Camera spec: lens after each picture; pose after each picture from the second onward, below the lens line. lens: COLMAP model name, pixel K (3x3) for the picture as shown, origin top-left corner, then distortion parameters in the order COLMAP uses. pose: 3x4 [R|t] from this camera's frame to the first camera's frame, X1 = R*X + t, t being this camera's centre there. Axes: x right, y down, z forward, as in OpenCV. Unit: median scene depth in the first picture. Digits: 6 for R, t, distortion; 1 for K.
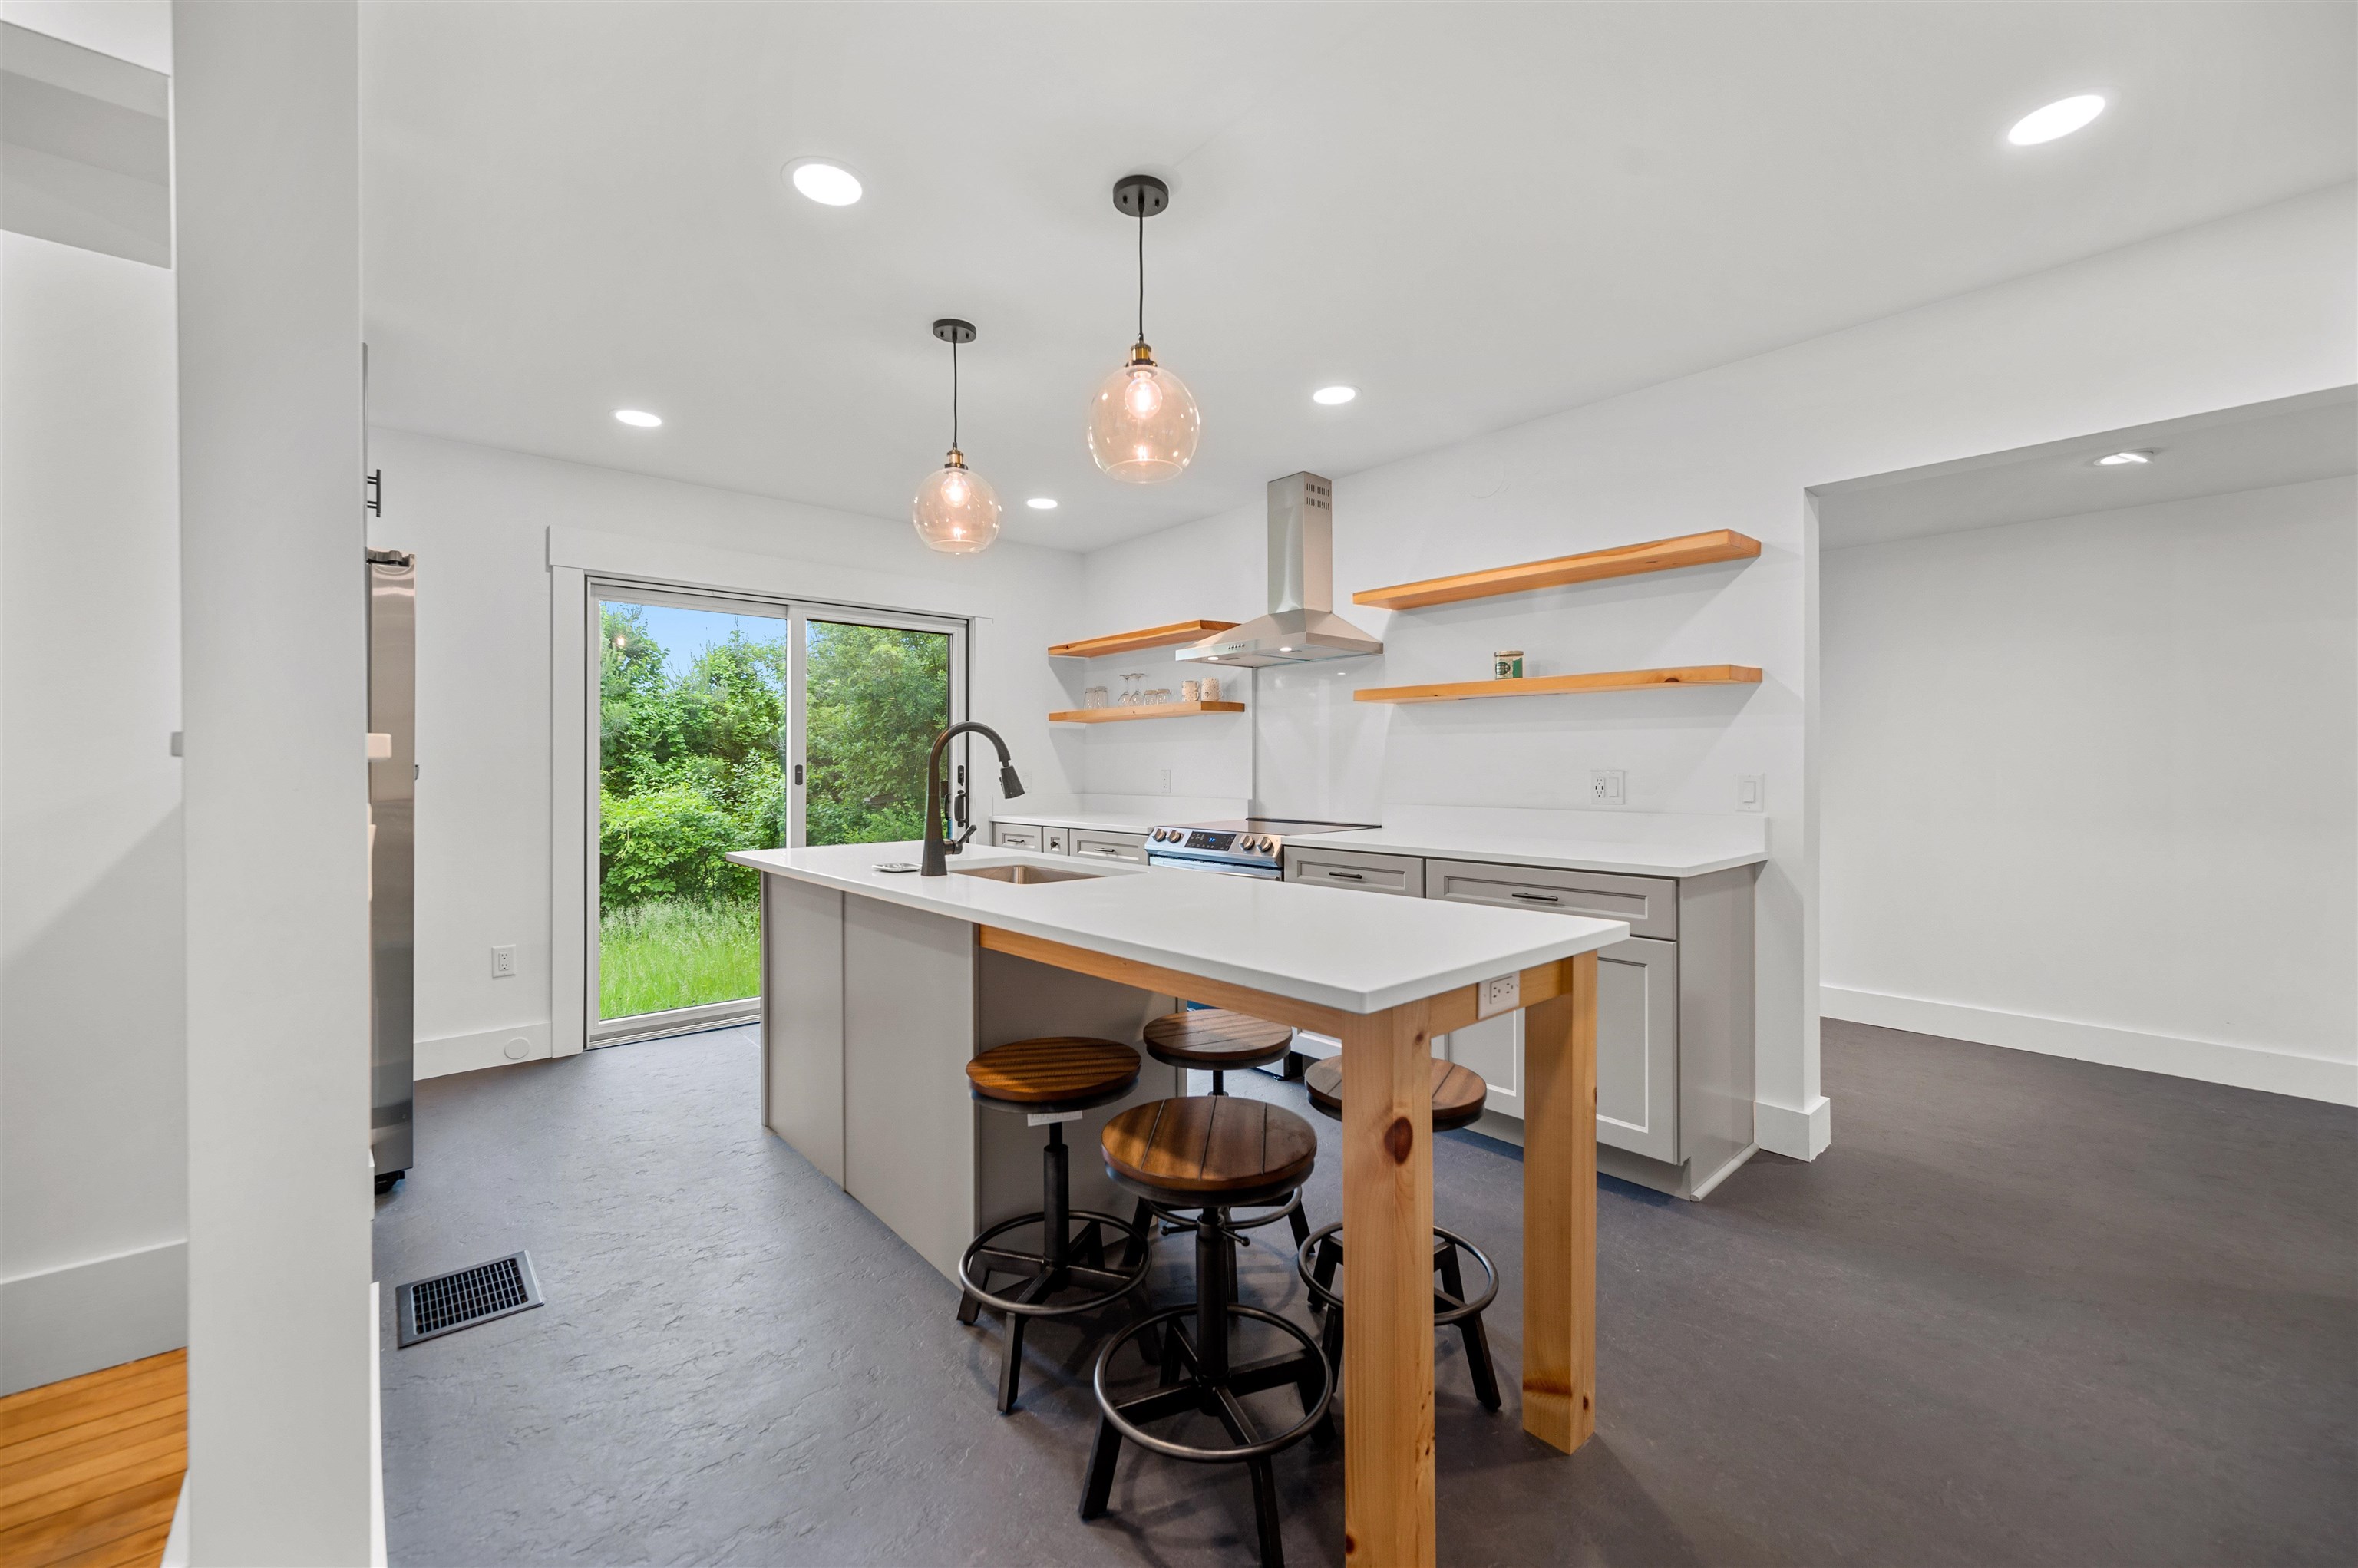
lens RADIAL K [[935.7, 0, 1175.2], [0, 935.7, 754.4], [0, 0, 1]] dist [0.001845, -0.000188]
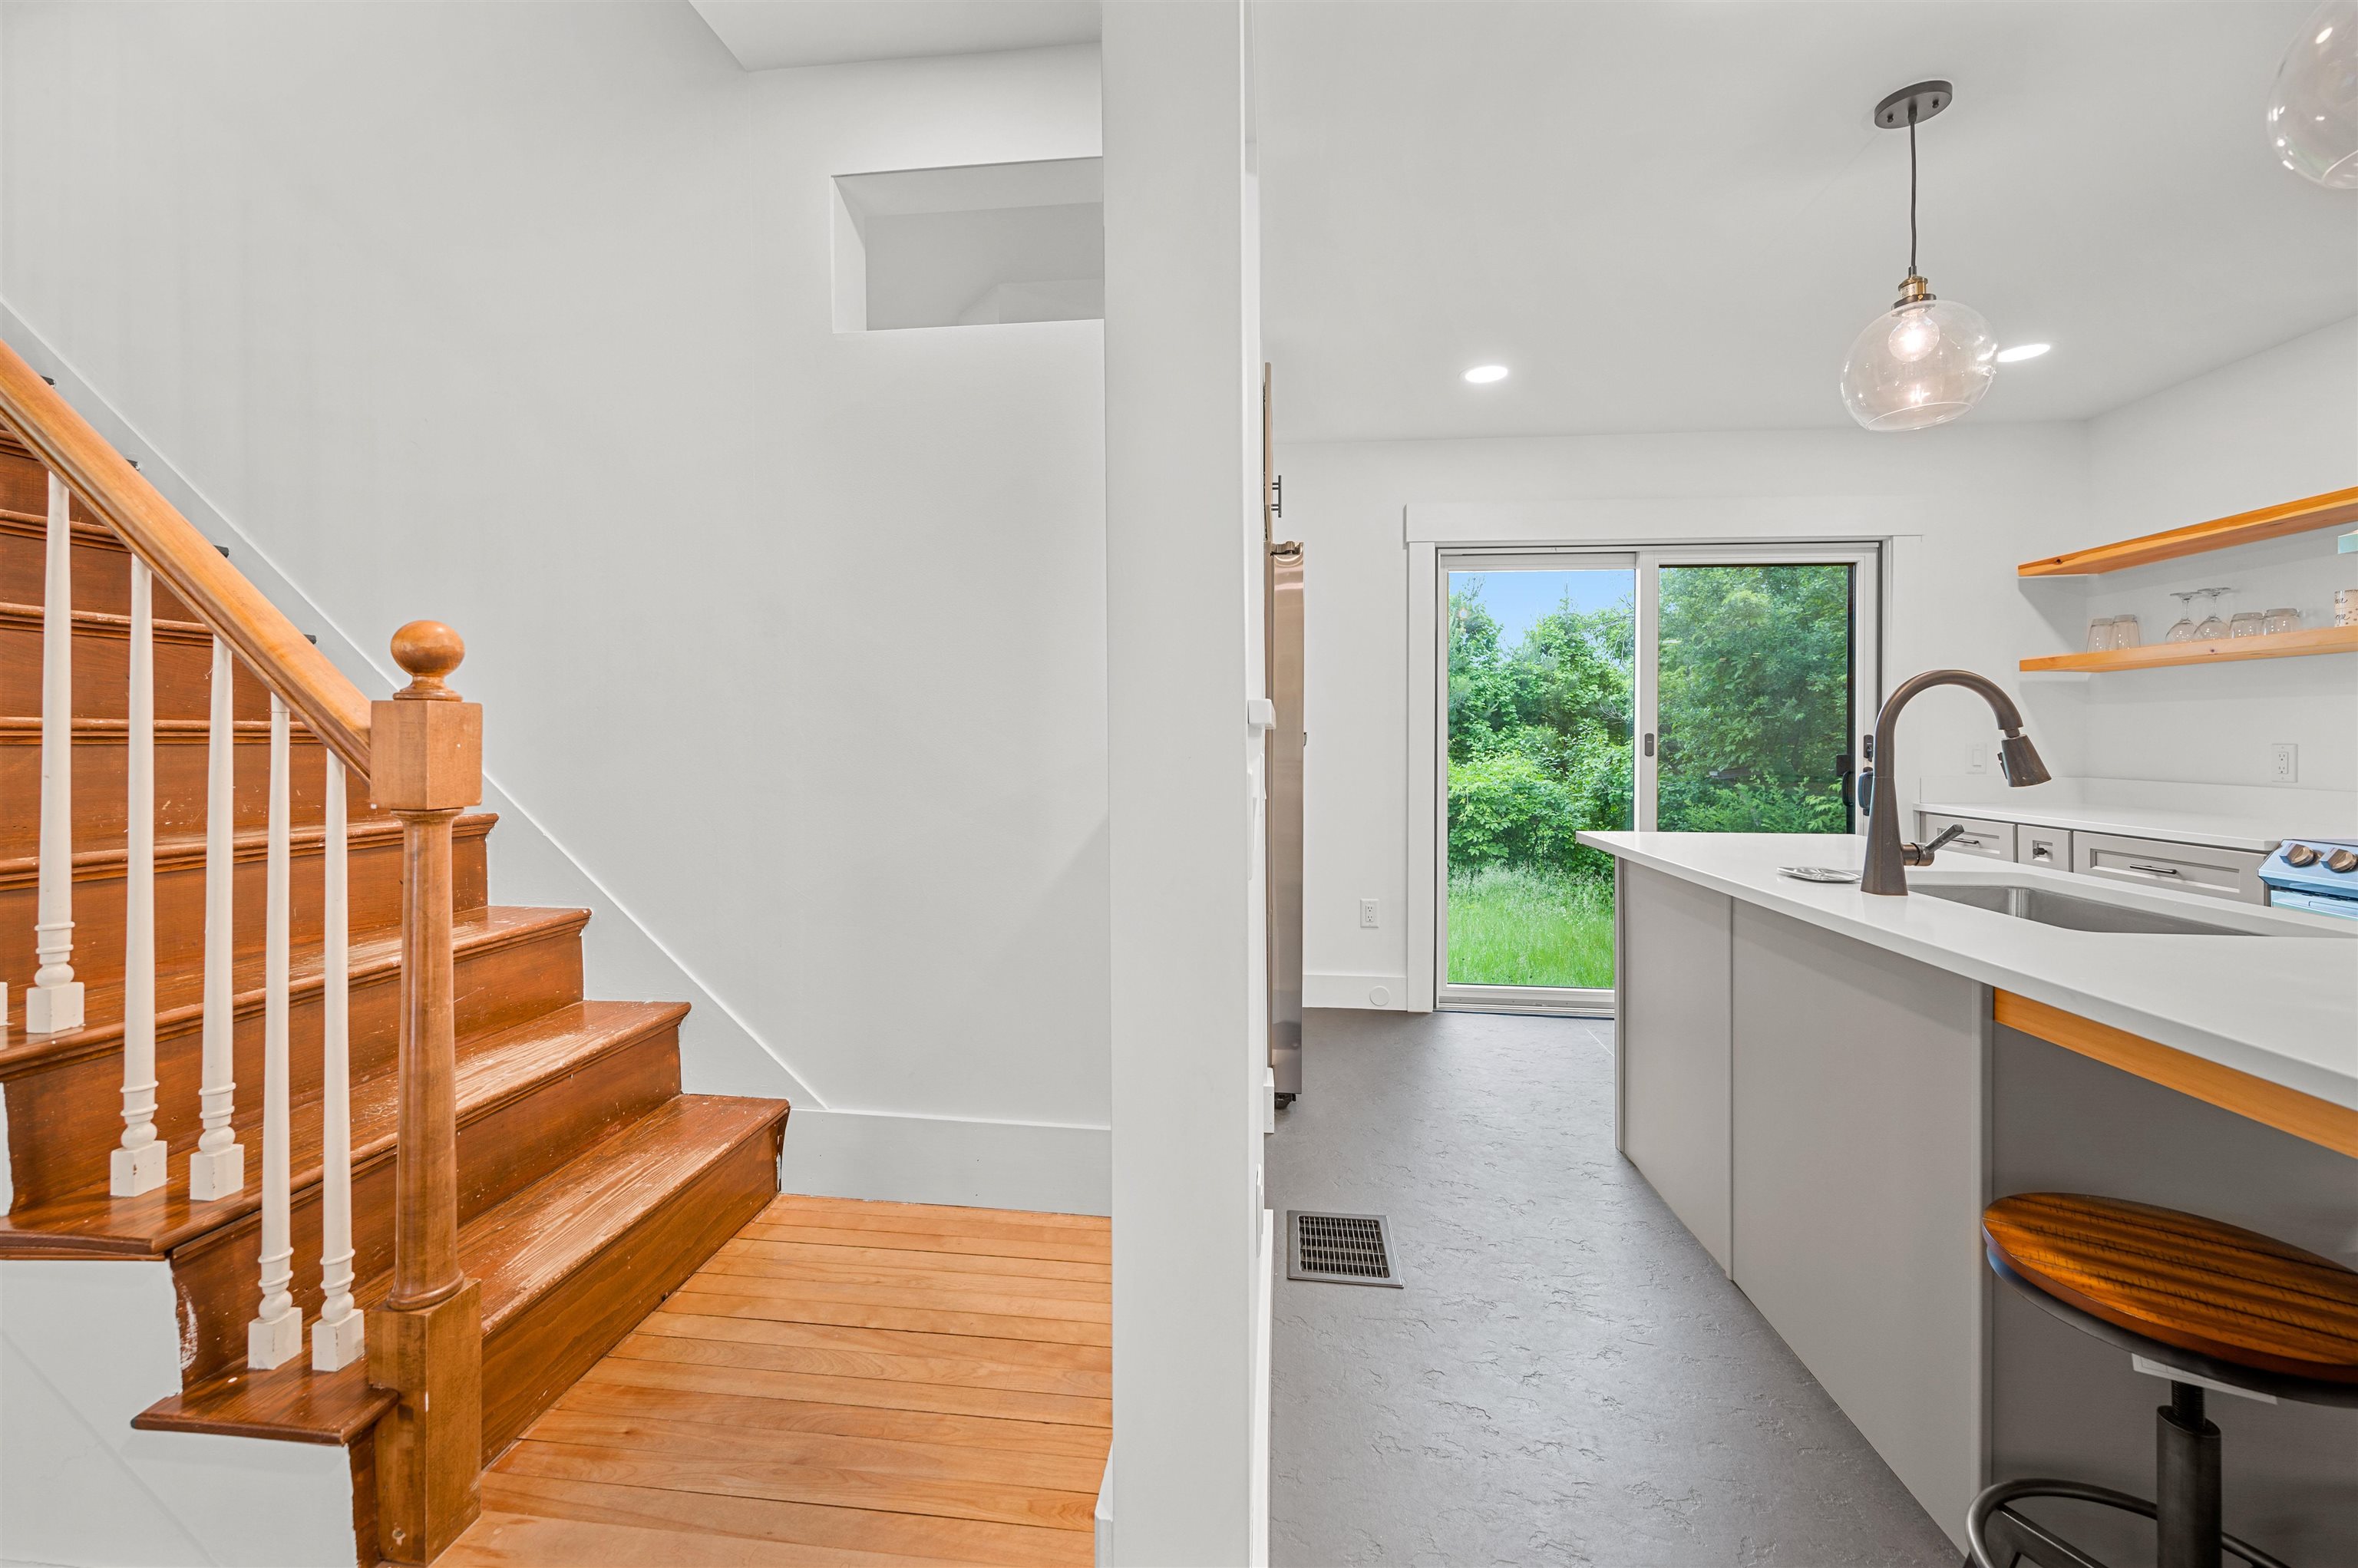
lens RADIAL K [[935.7, 0, 1175.2], [0, 935.7, 754.4], [0, 0, 1]] dist [0.001845, -0.000188]
pose [[0.676238, 0.018855, -0.736442, -0.061325], [0.005496, 0.999515, 0.030638, 0.001365], [0.736663, -0.024766, 0.675807, 0.087059]]
